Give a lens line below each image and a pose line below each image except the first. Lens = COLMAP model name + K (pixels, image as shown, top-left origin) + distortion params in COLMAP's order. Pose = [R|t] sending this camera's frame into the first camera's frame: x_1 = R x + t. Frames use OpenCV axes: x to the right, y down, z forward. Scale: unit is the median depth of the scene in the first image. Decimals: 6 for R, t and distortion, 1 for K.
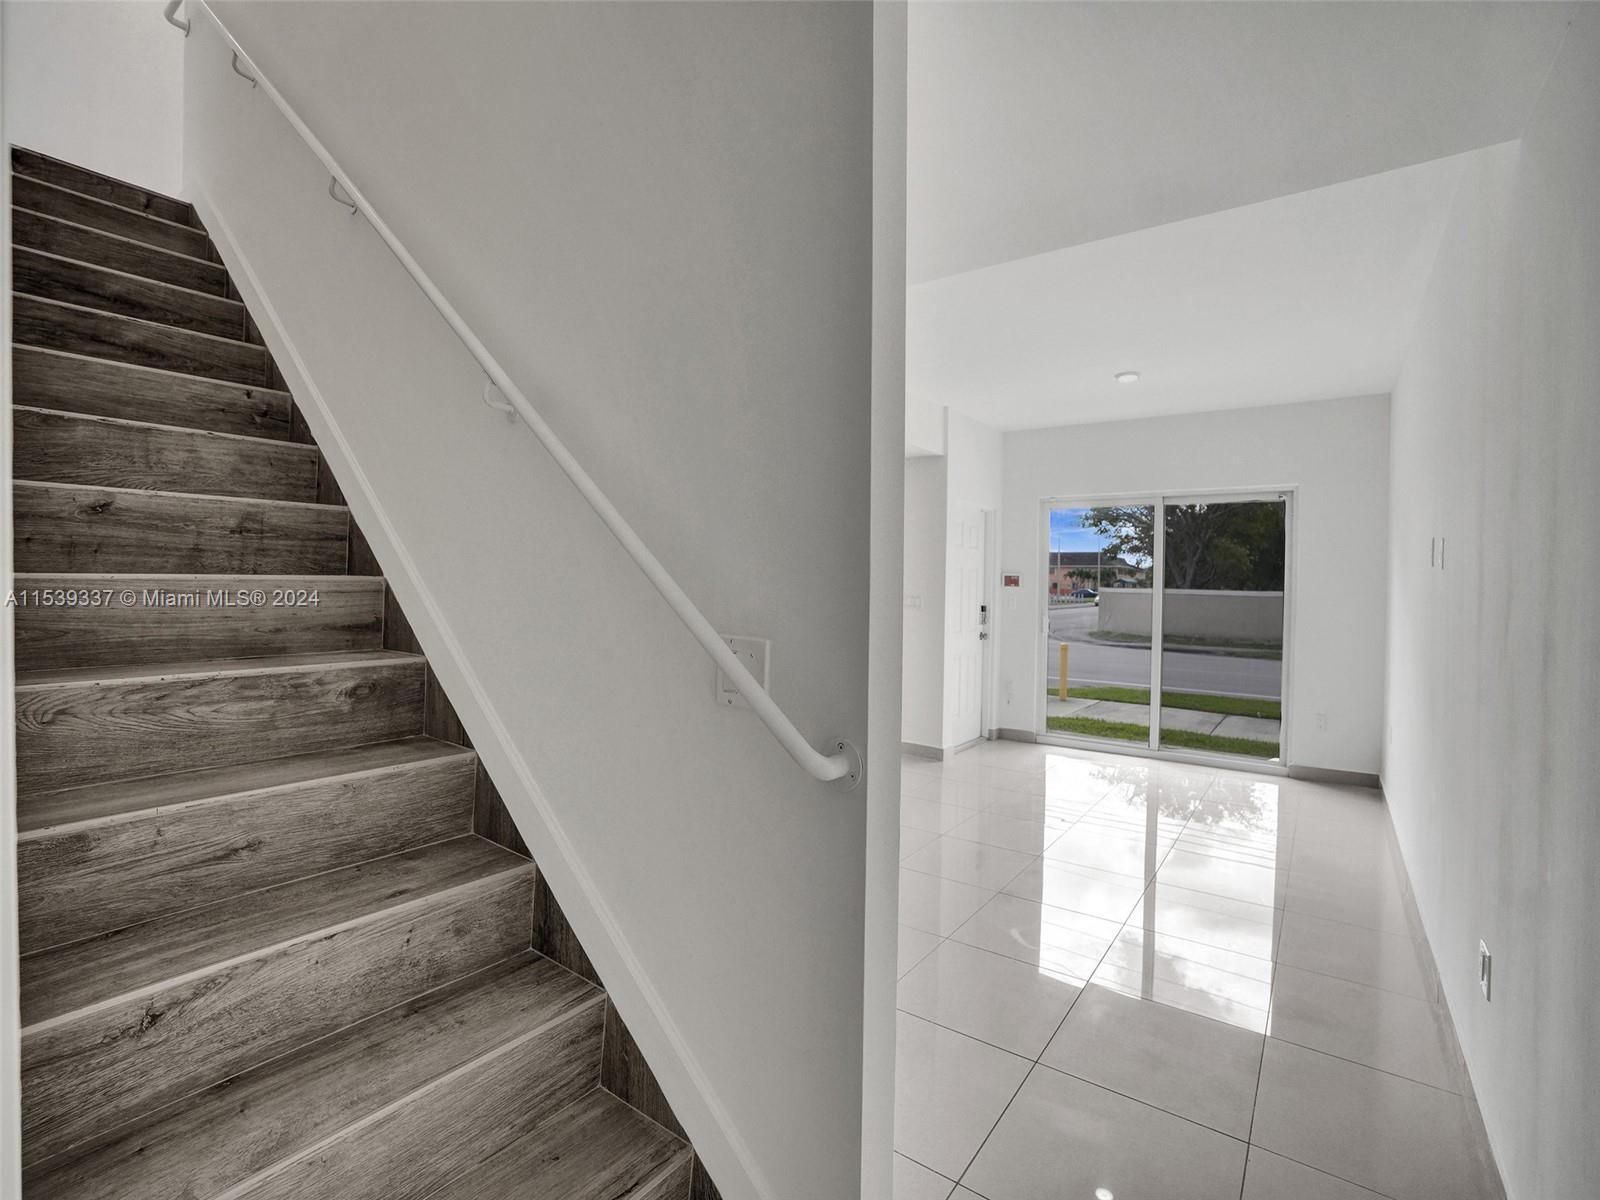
lens RADIAL K [[746.2, 0, 803.6], [0, 746.2, 587.8], [0, 0, 1]] dist [-0.066674, 0.022429]
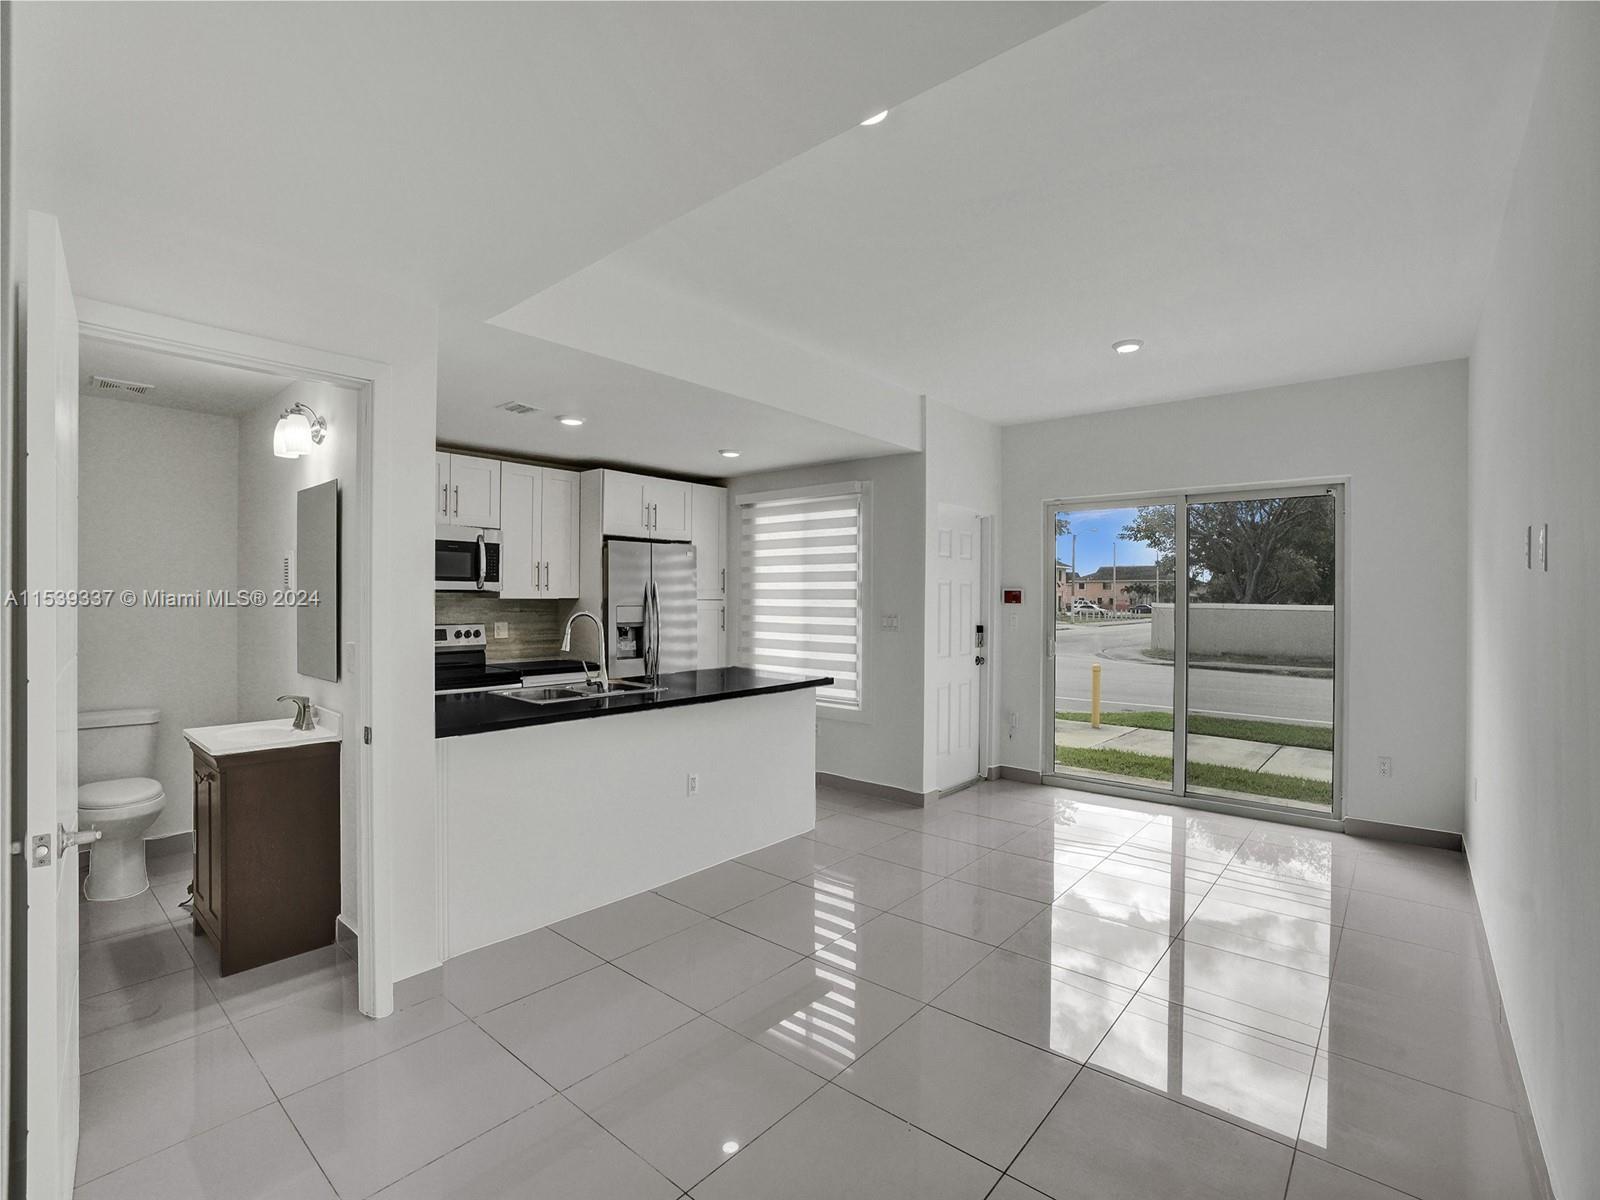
lens RADIAL K [[741.5, 0, 804.9], [0, 741.5, 599.0], [0, 0, 1]] dist [-0.066687, 0.022590]
pose [[0.997132, -0.010511, -0.074943, 0.101816], [0.009789, 0.999902, -0.009991, -0.000536], [0.075041, 0.009229, 0.997138, 0.118850]]
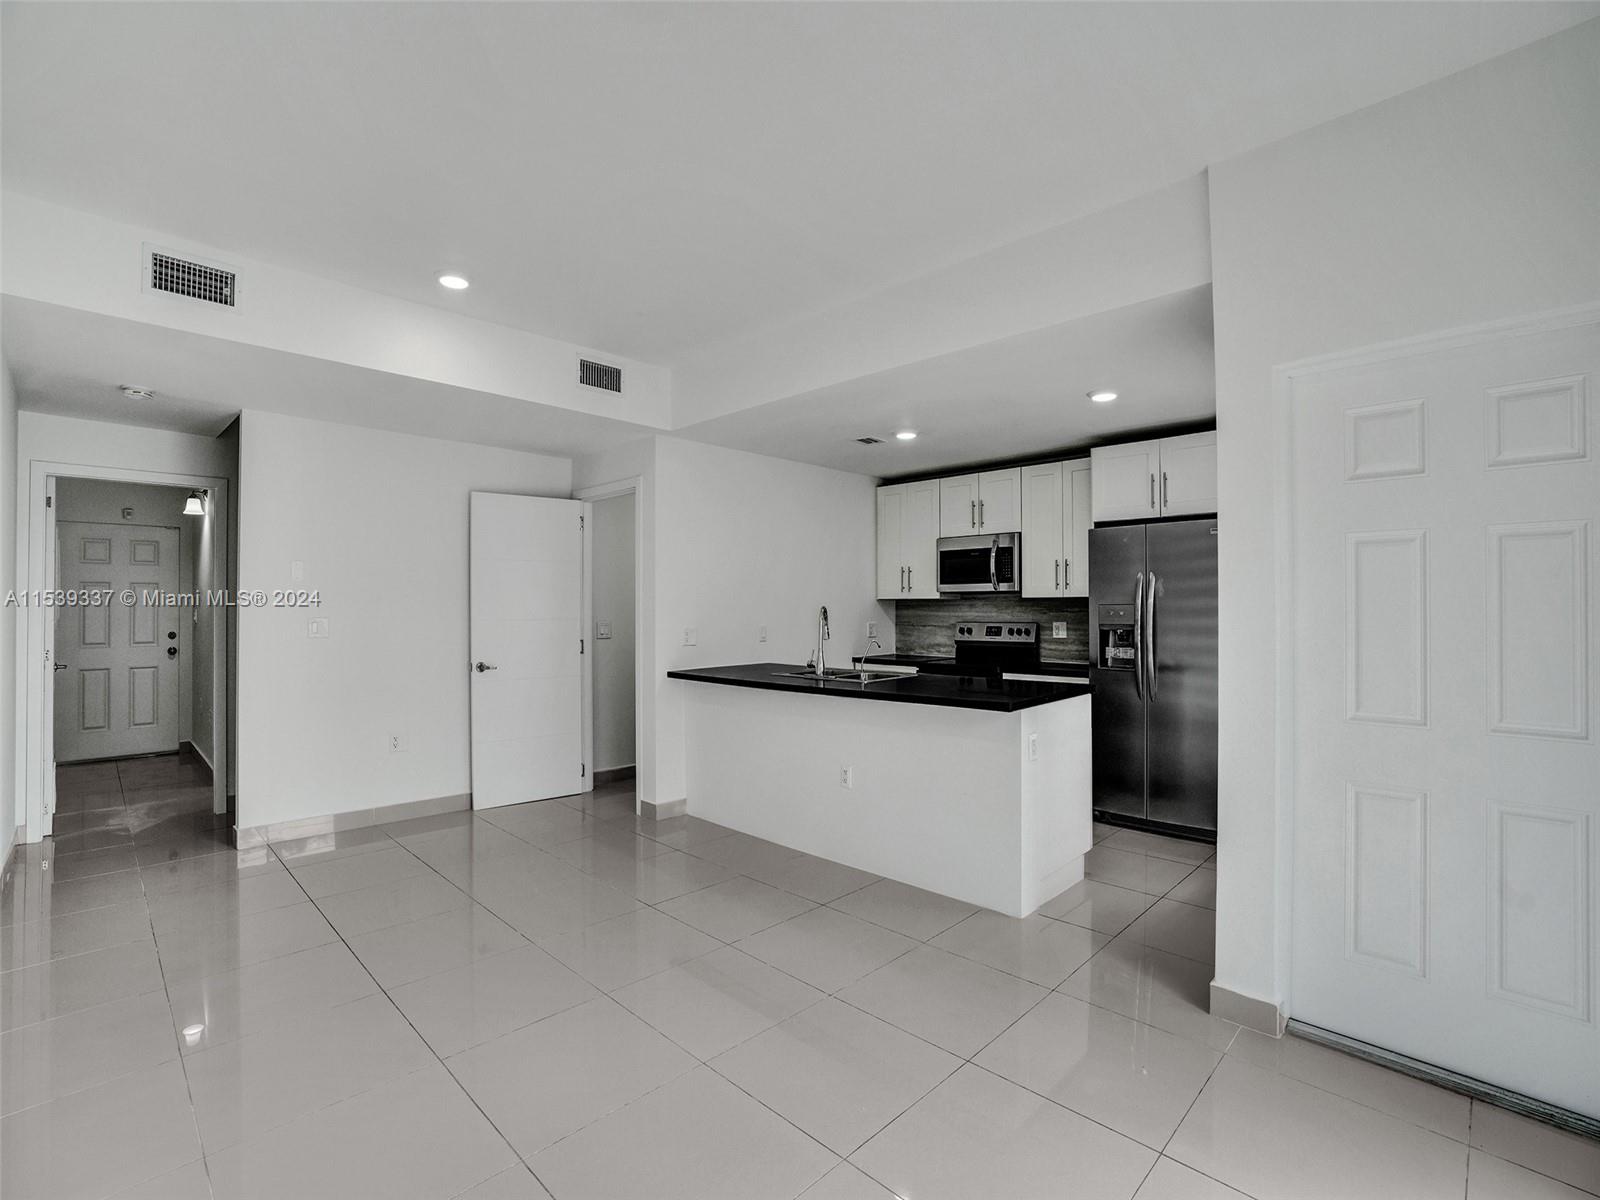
lens RADIAL K [[741.5, 0, 804.9], [0, 741.5, 599.0], [0, 0, 1]] dist [-0.066687, 0.022590]
pose [[-0.148341, -0.029725, -0.988489, 0.541356], [-0.010454, 0.999539, -0.028489, 0.013888], [0.988881, 0.006108, -0.148584, 0.722292]]
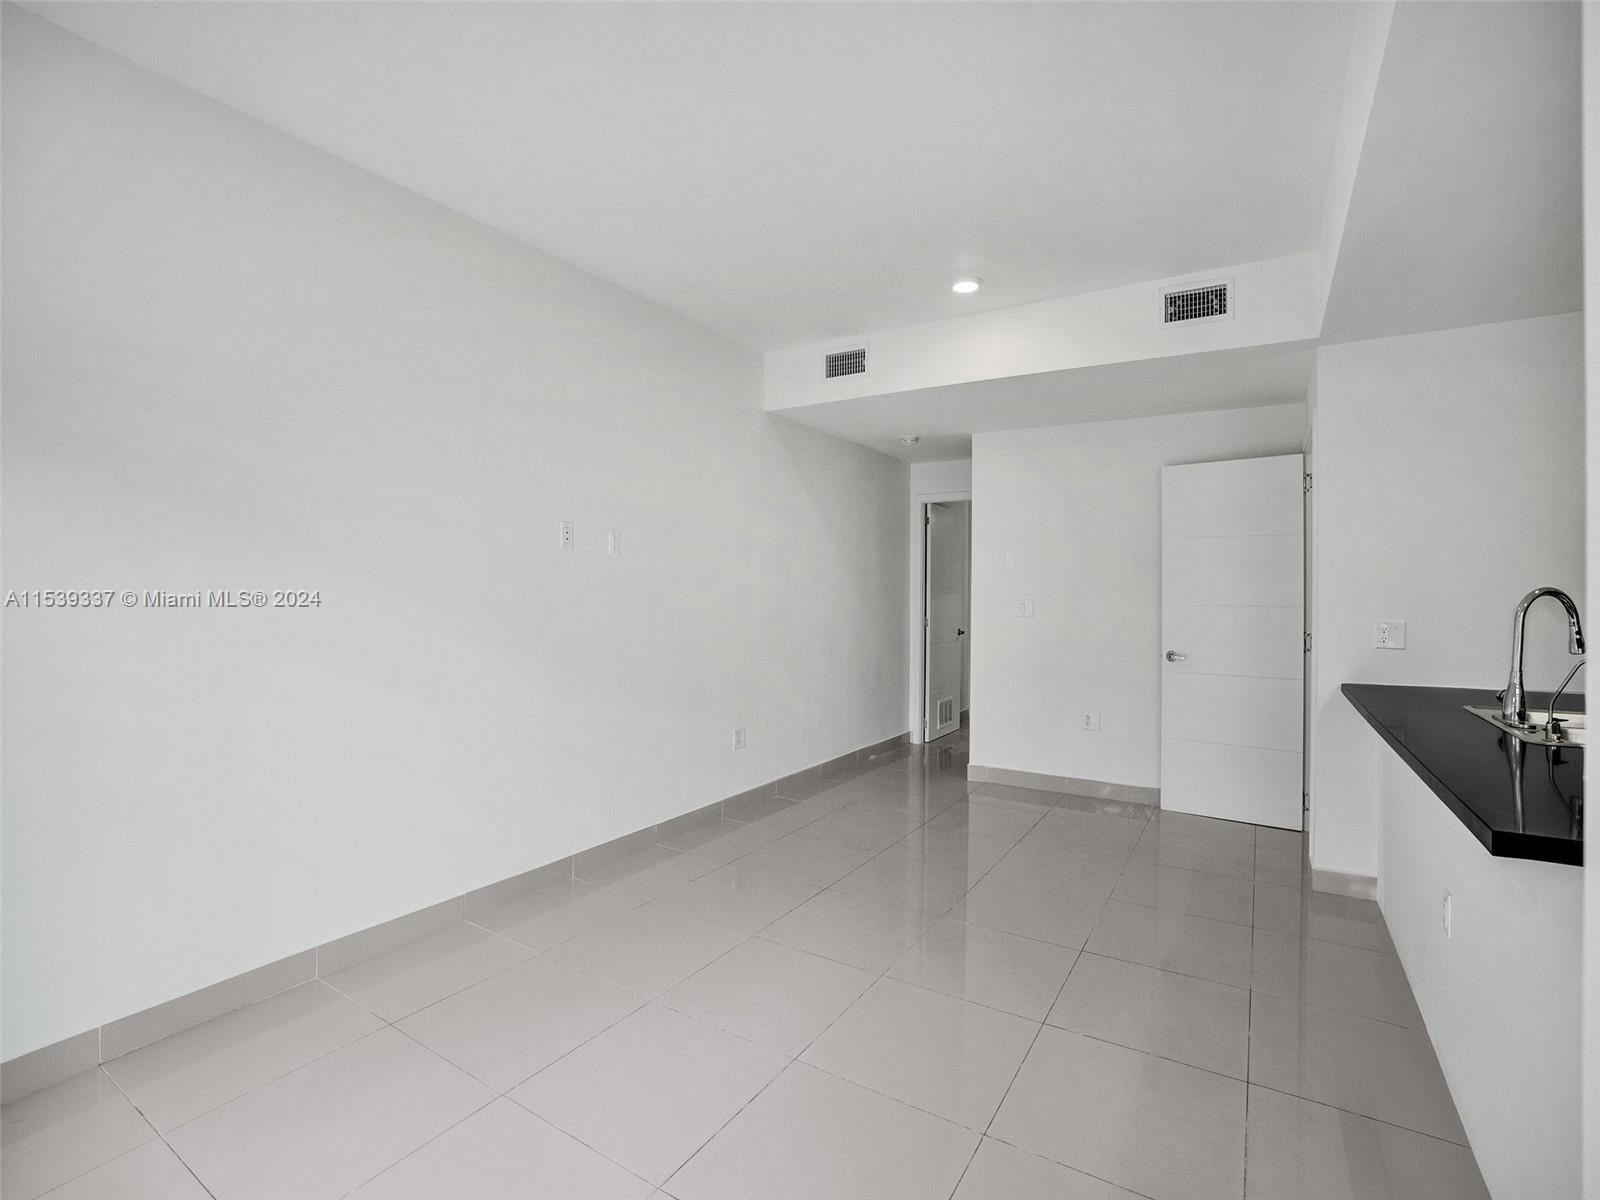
lens RADIAL K [[746.2, 0, 803.6], [0, 746.2, 587.8], [0, 0, 1]] dist [-0.066674, 0.022429]
pose [[-0.997254, -0.024369, -0.069928, 0.254588], [-0.024599, 0.999694, 0.002429, 0.008499], [0.069848, 0.004142, -0.997549, 0.937732]]
